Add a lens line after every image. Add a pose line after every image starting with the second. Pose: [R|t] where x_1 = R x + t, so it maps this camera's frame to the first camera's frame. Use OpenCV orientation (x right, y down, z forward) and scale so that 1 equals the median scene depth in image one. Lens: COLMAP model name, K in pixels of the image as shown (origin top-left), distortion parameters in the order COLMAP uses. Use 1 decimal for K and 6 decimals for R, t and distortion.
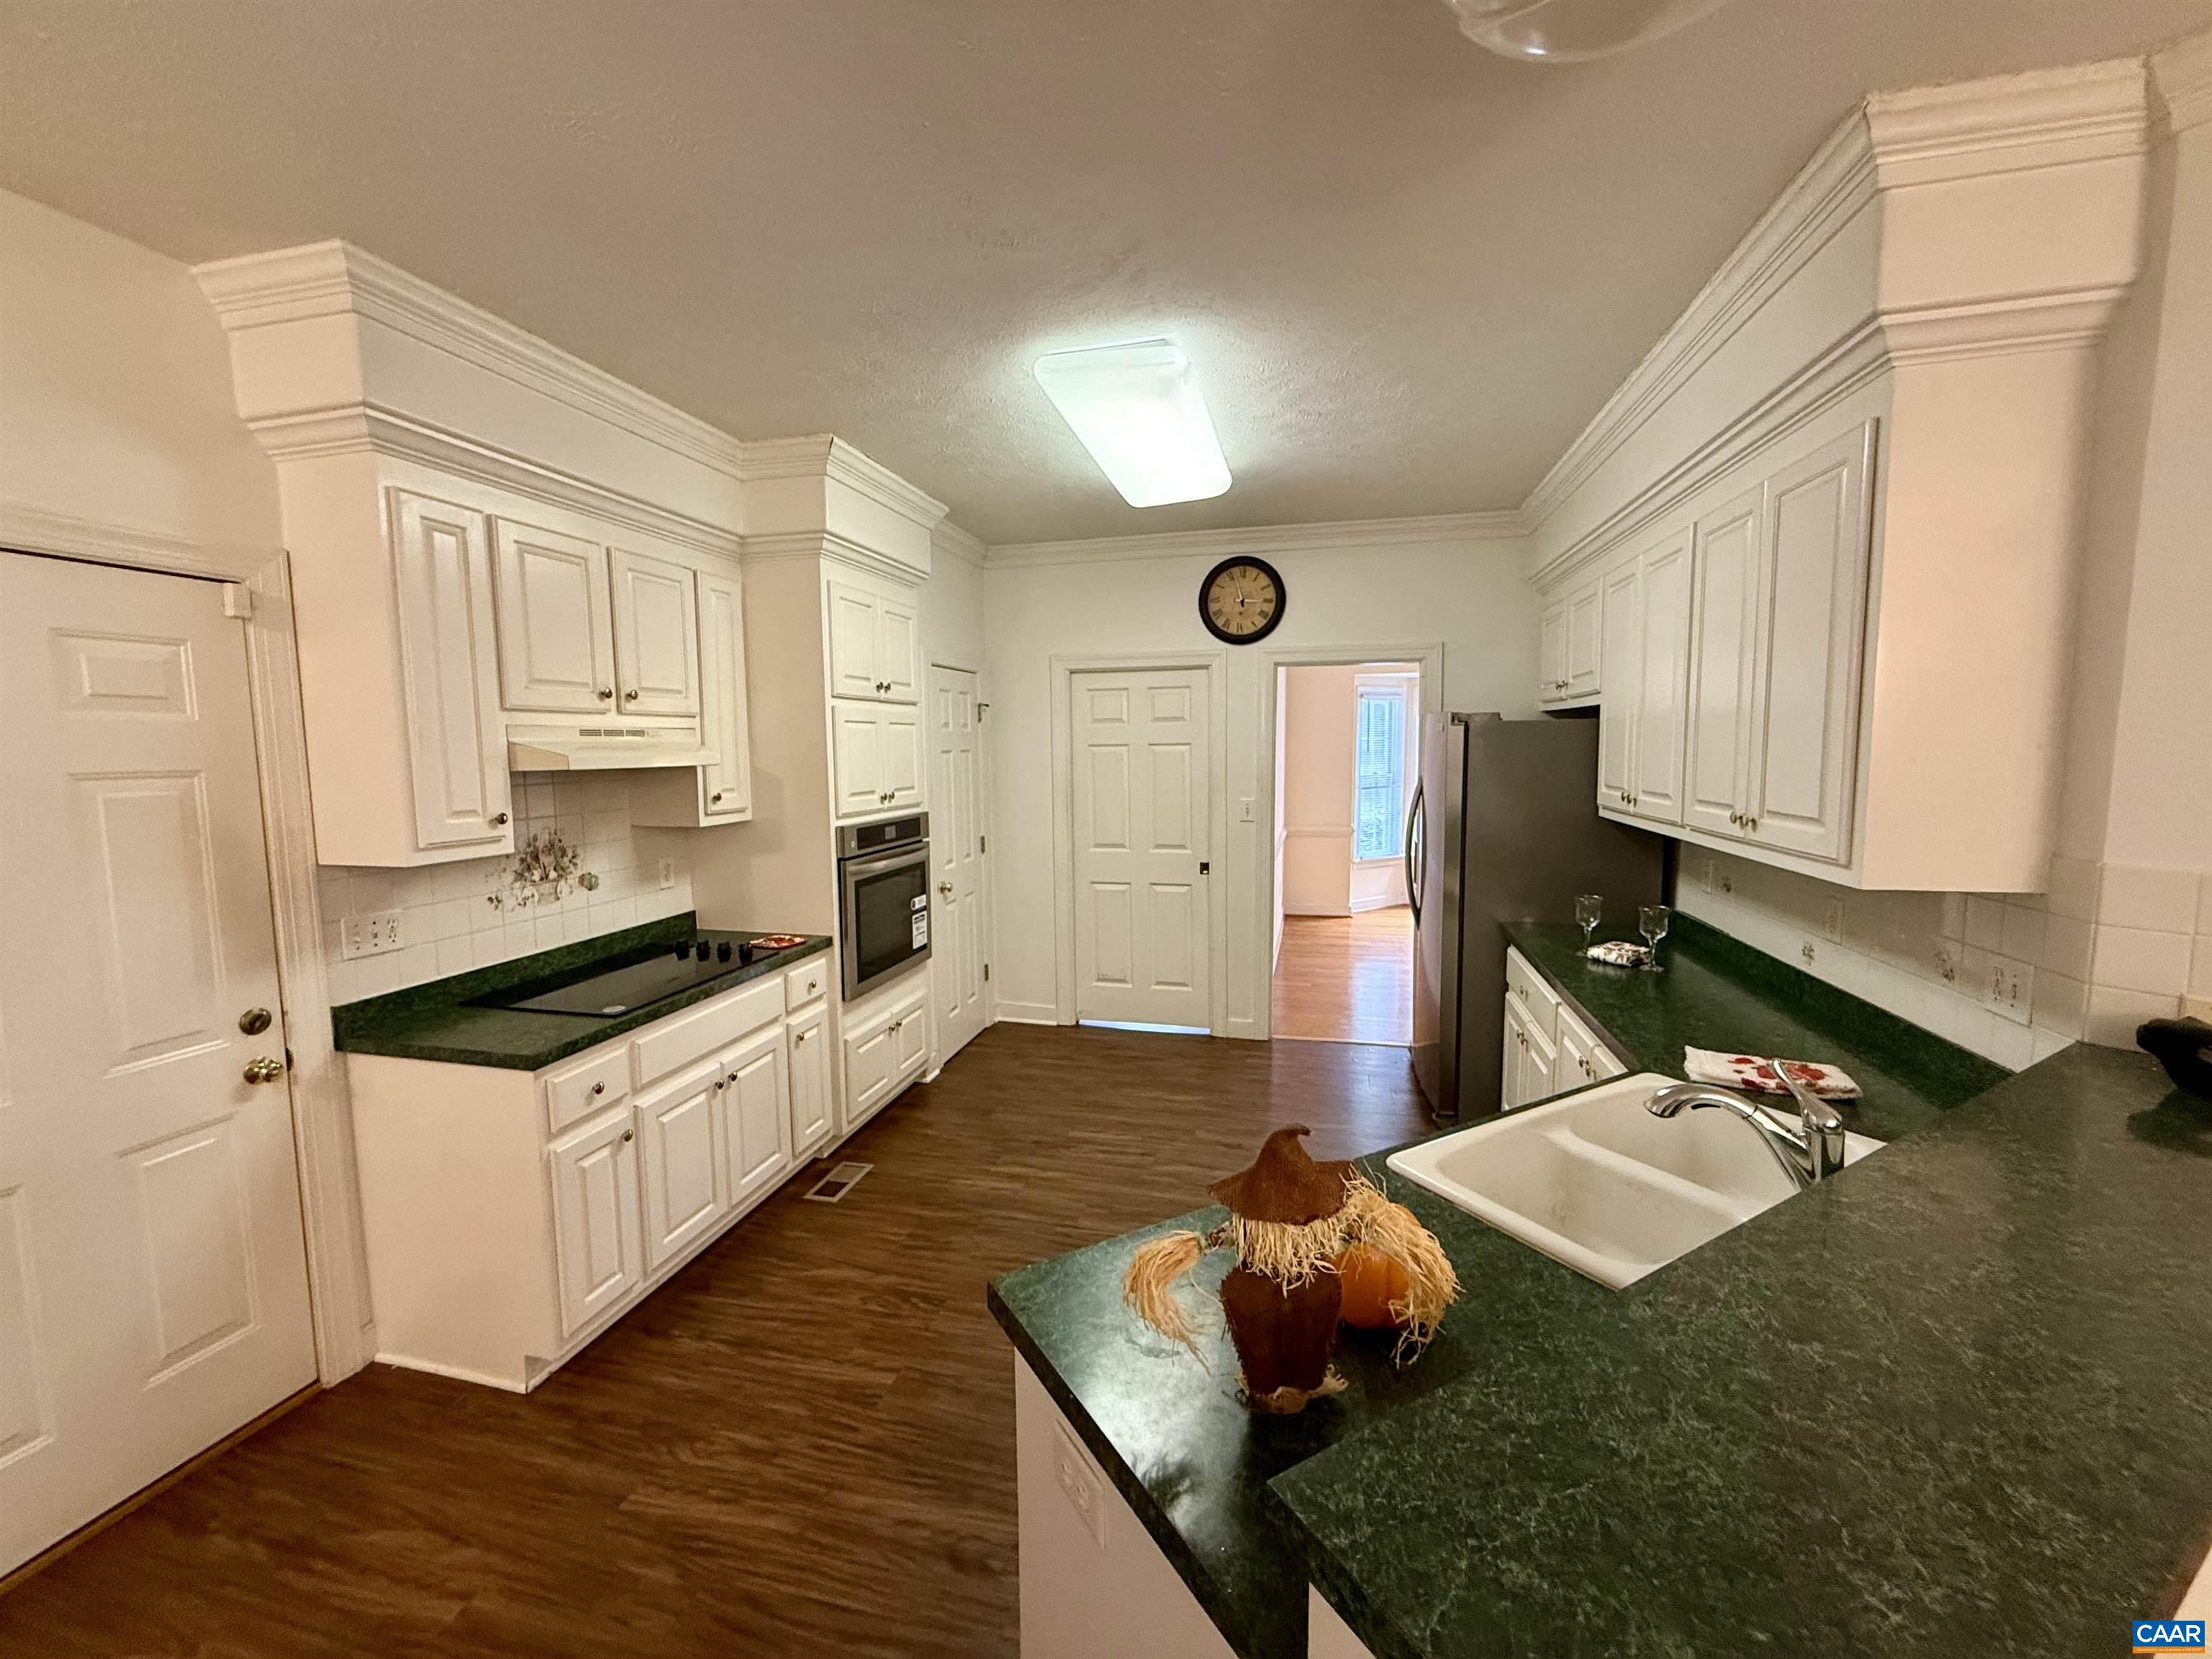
lens RADIAL K [[896.7, 0, 1106.0], [0, 896.7, 829.5], [0, 0, 1]] dist [-0.000696, -0.000116]
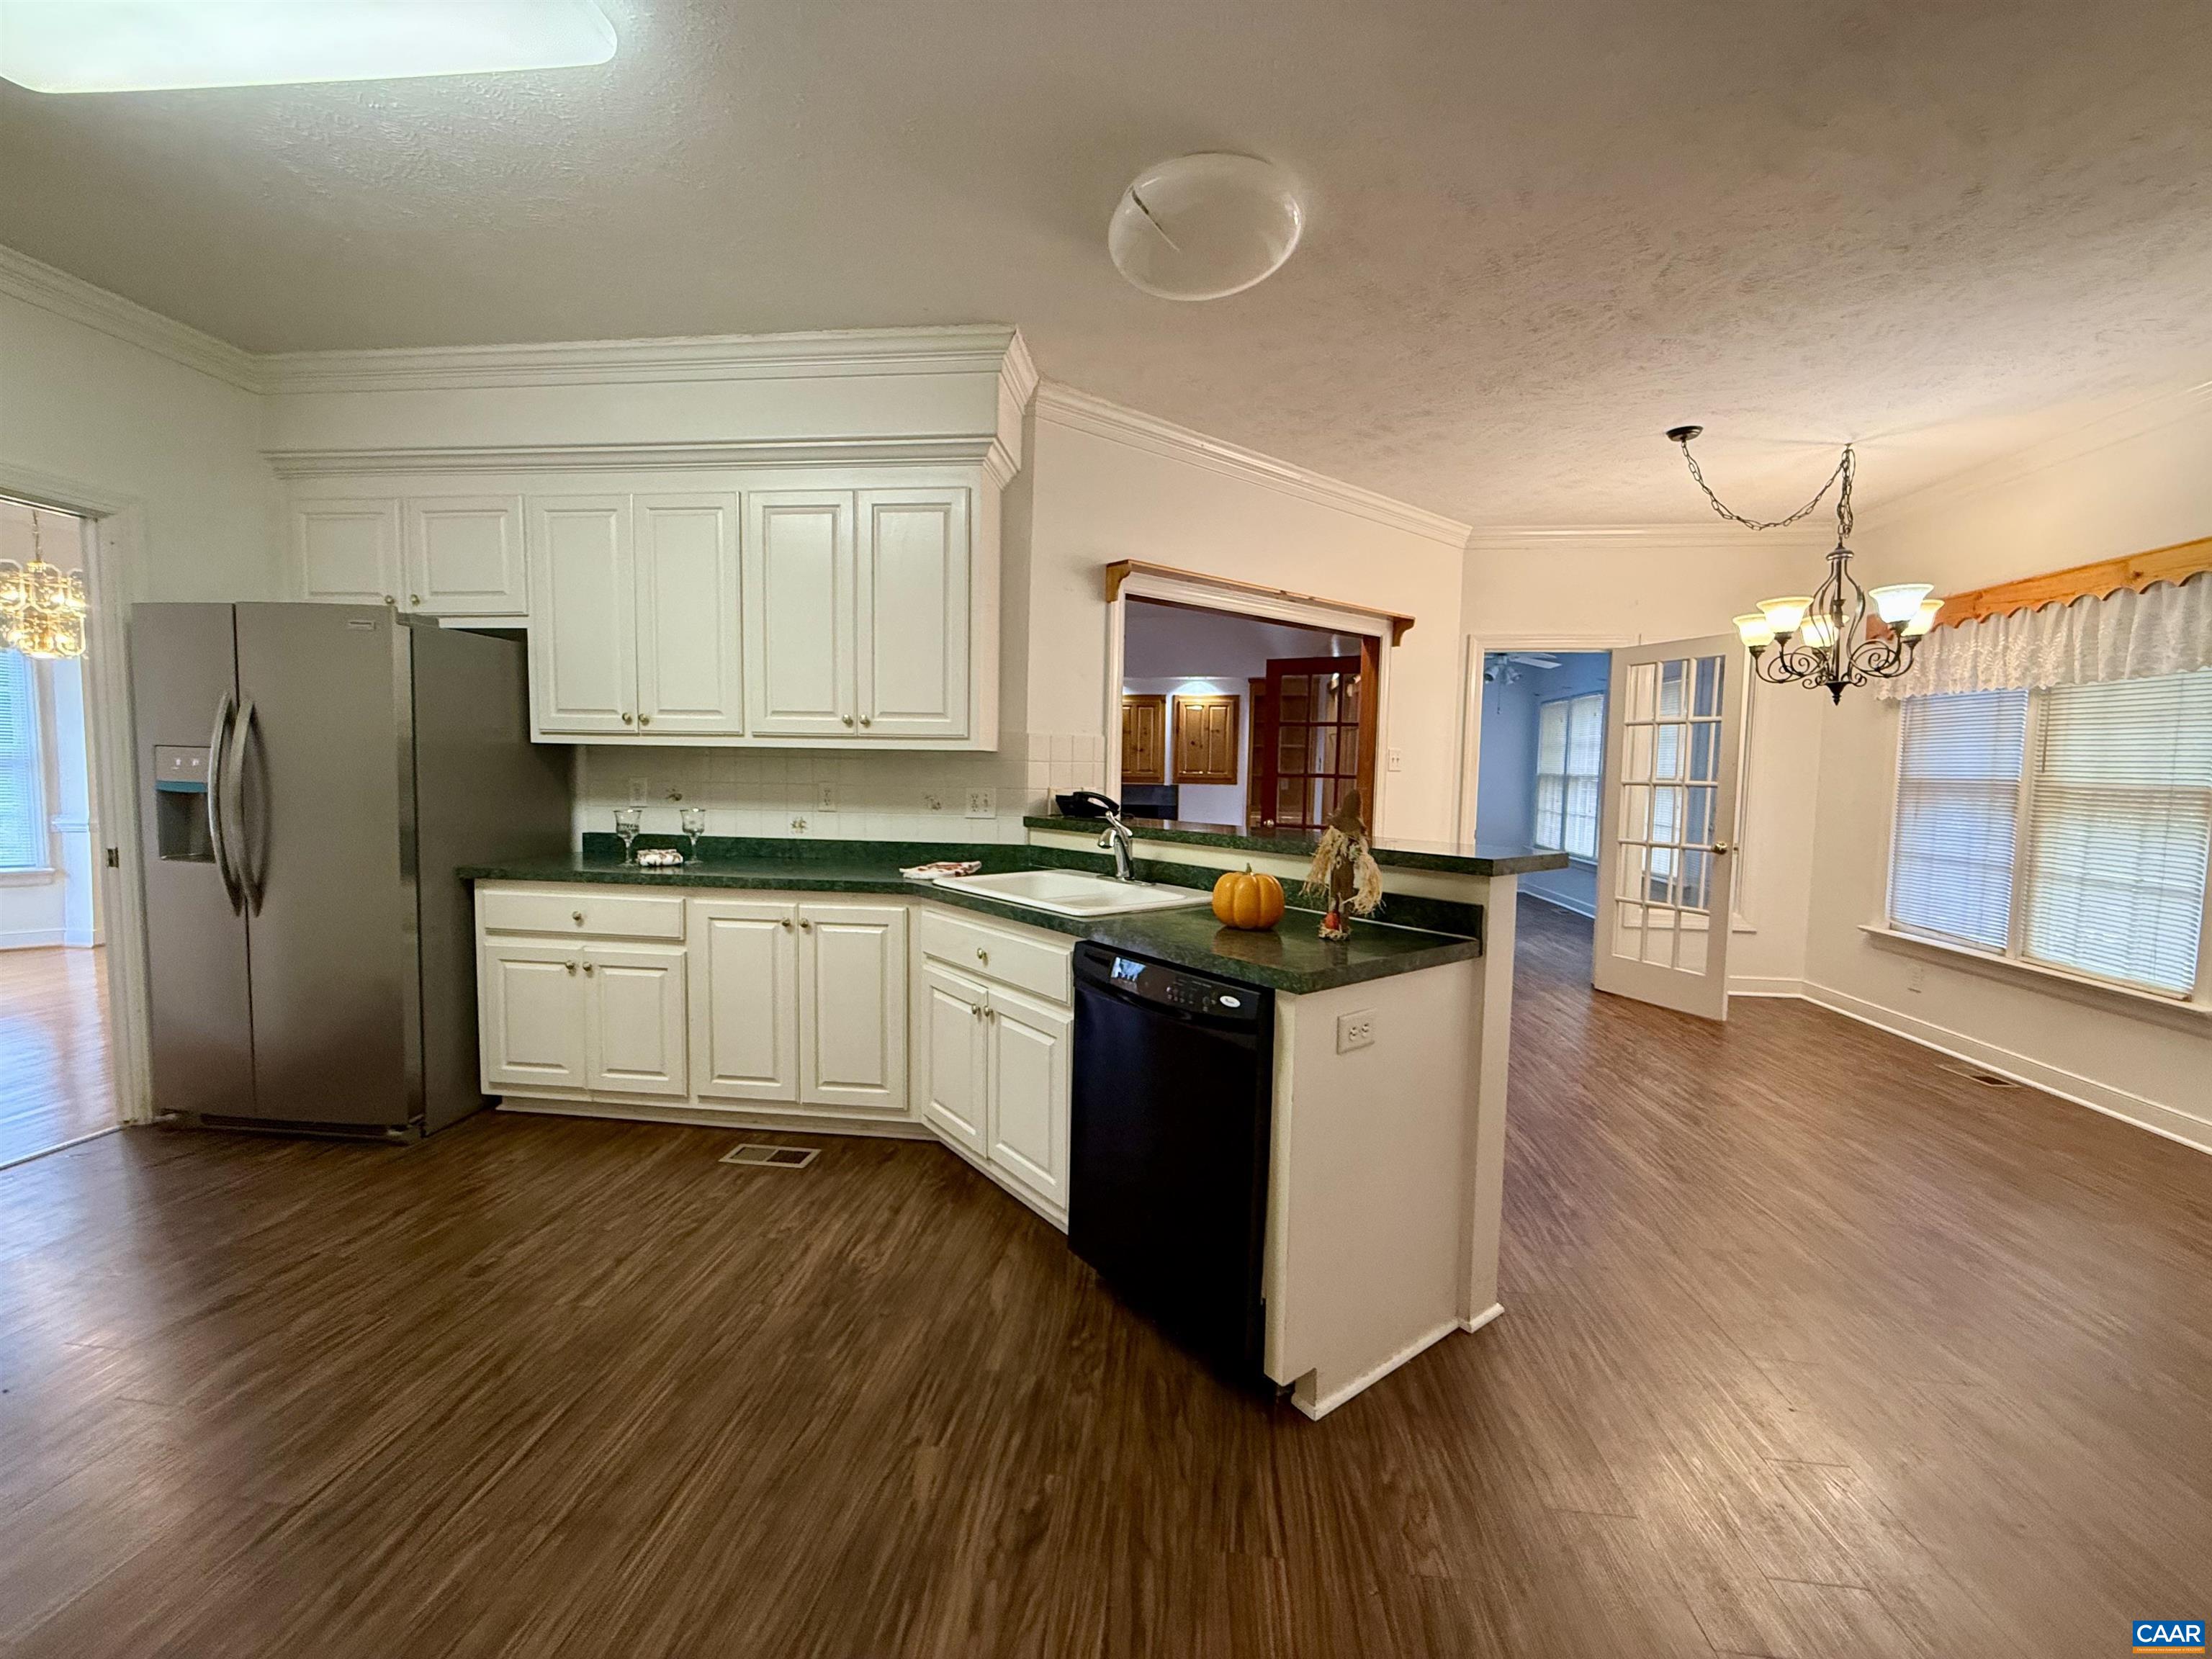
lens RADIAL K [[875.9, 0, 1106.0], [0, 875.9, 829.5], [0, 0, 1]] dist [0.000471, 0.000093]
pose [[-0.134197, -0.061487, 0.989045, -0.791323], [0.082198, 0.993943, 0.072944, 0.099461], [-0.987540, 0.091087, -0.128330, 0.831998]]
